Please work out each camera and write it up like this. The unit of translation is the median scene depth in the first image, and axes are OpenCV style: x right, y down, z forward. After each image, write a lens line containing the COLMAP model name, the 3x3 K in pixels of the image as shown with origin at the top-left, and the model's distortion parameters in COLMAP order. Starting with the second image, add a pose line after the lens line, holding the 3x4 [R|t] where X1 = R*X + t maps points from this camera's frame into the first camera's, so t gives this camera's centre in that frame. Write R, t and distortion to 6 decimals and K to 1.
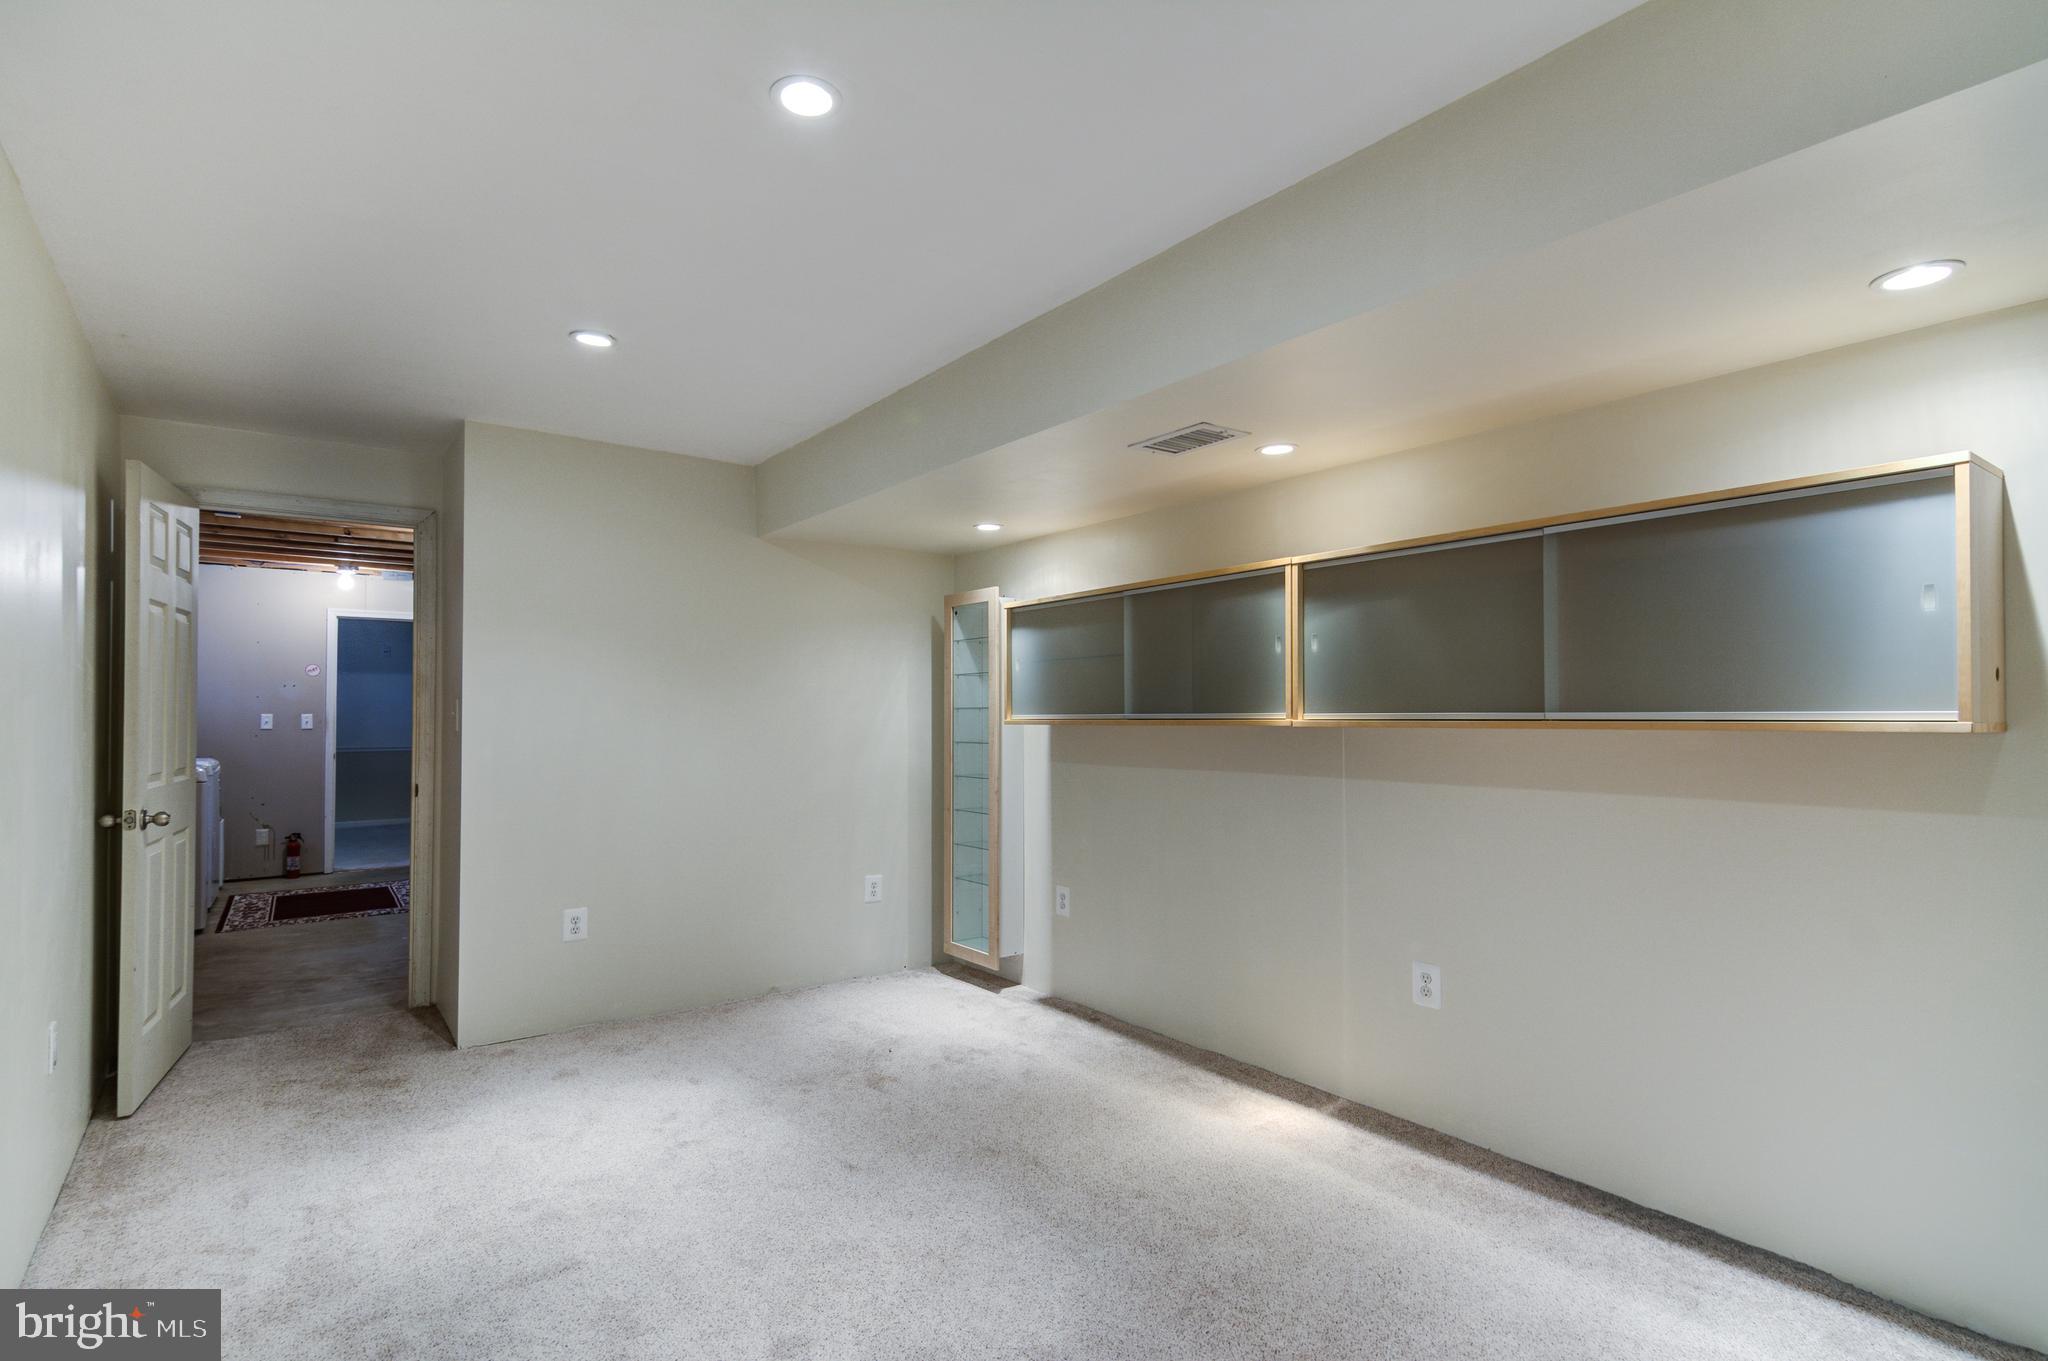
lens RADIAL K [[1068.9, 0, 1023.5], [0, 1068.9, 694.0], [0, 0, 1]] dist [0.002775, 0.000455]
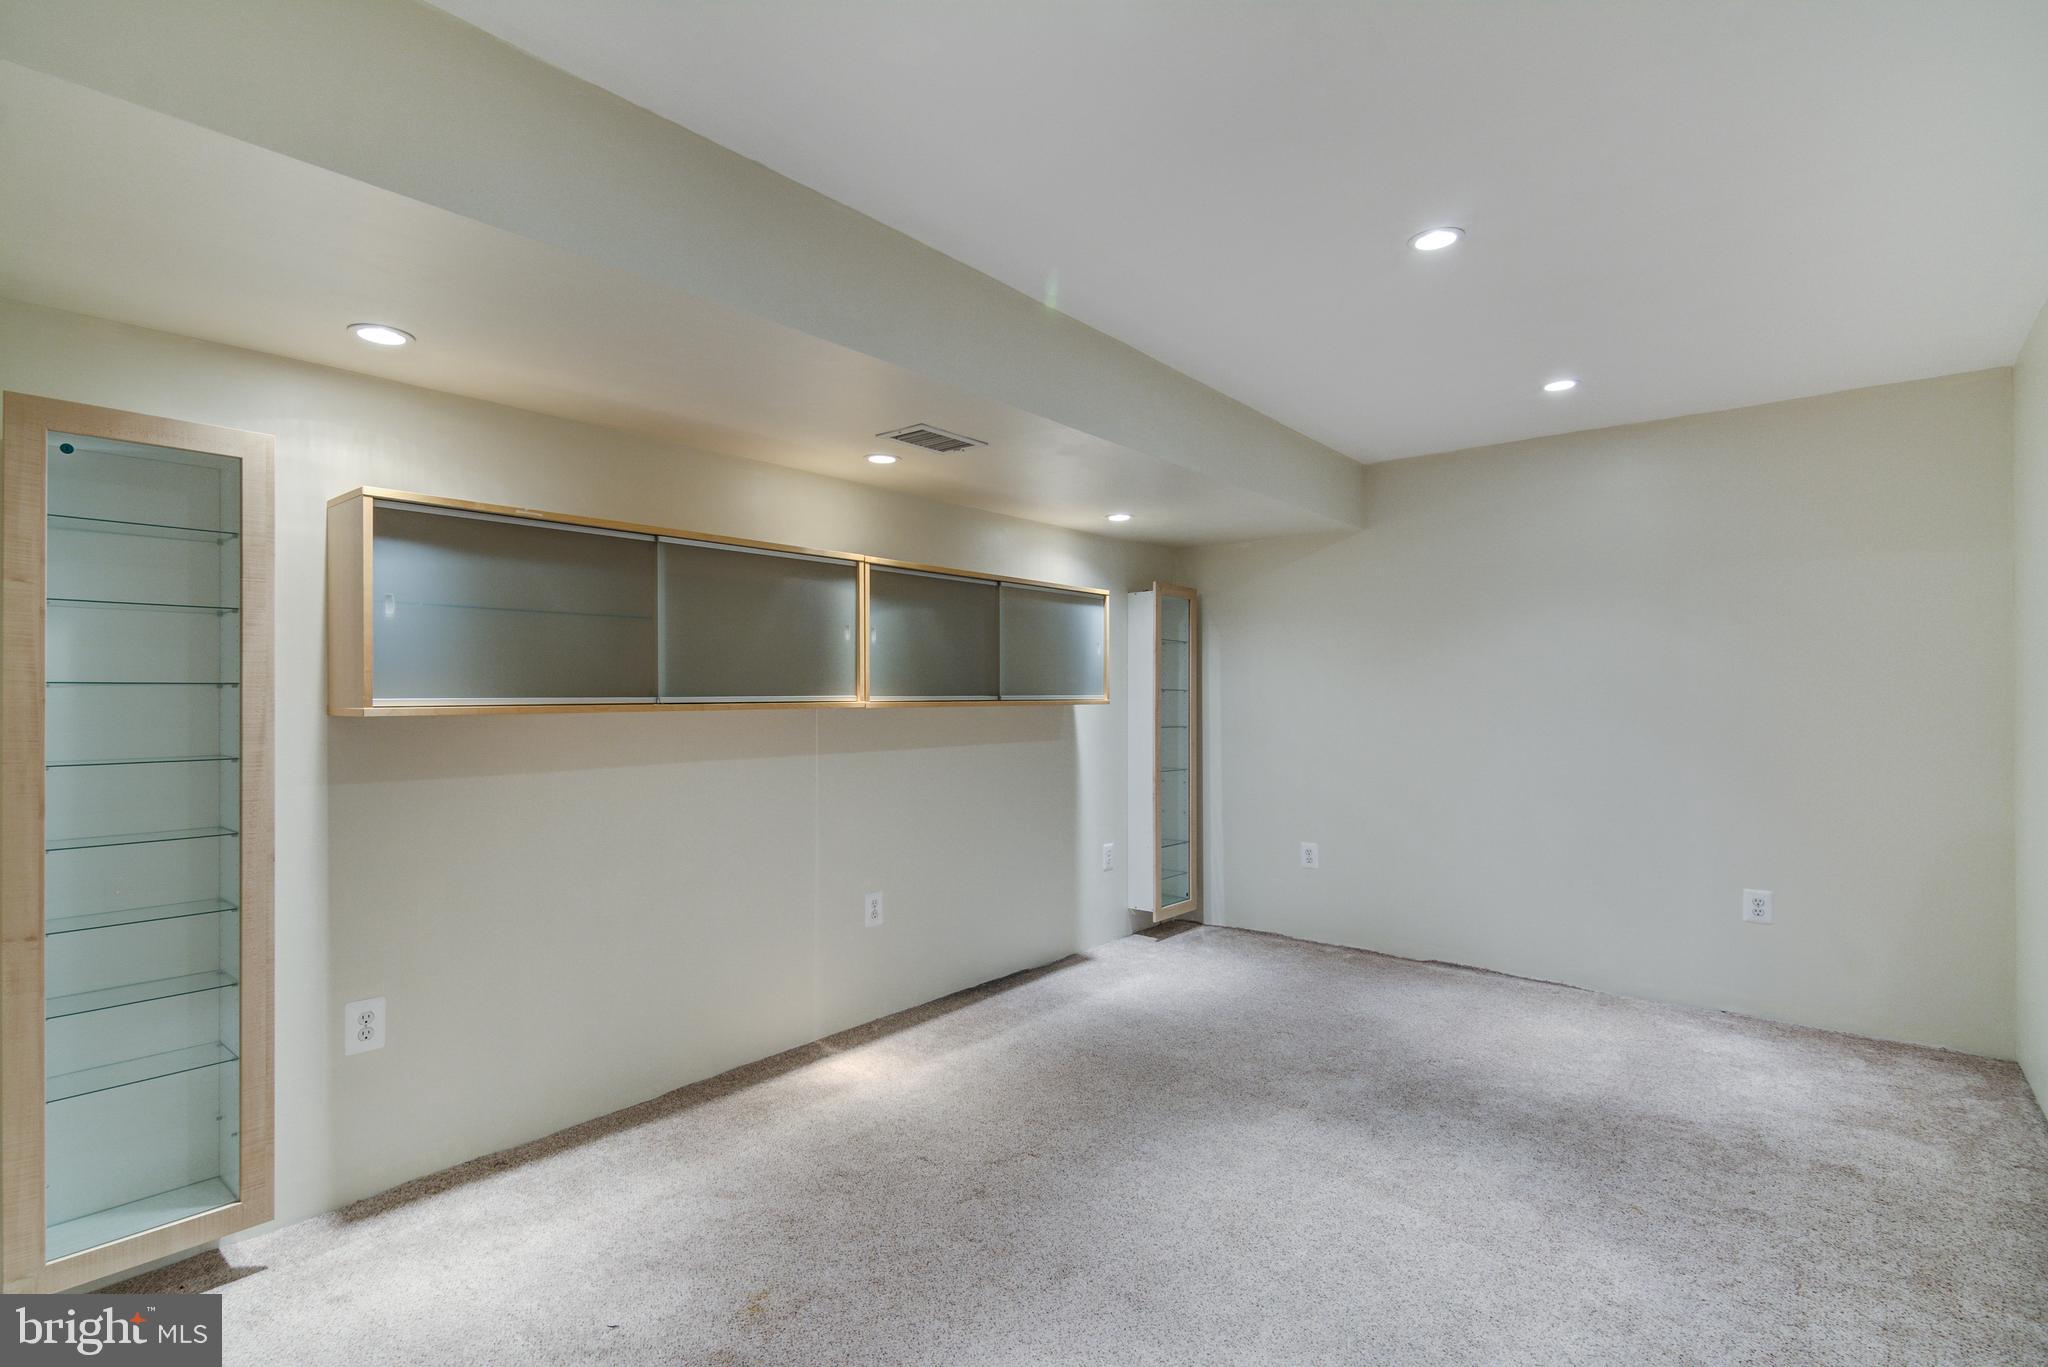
lens RADIAL K [[975.1, 0, 1023.4], [0, 975.1, 687.6], [0, 0, 1]] dist [0.009731, -0.002220]
pose [[-0.257364, 0.011230, 0.966249, -0.751234], [-0.011327, 0.999829, -0.014638, 0.021874], [-0.966248, -0.014712, -0.257192, 1.067242]]
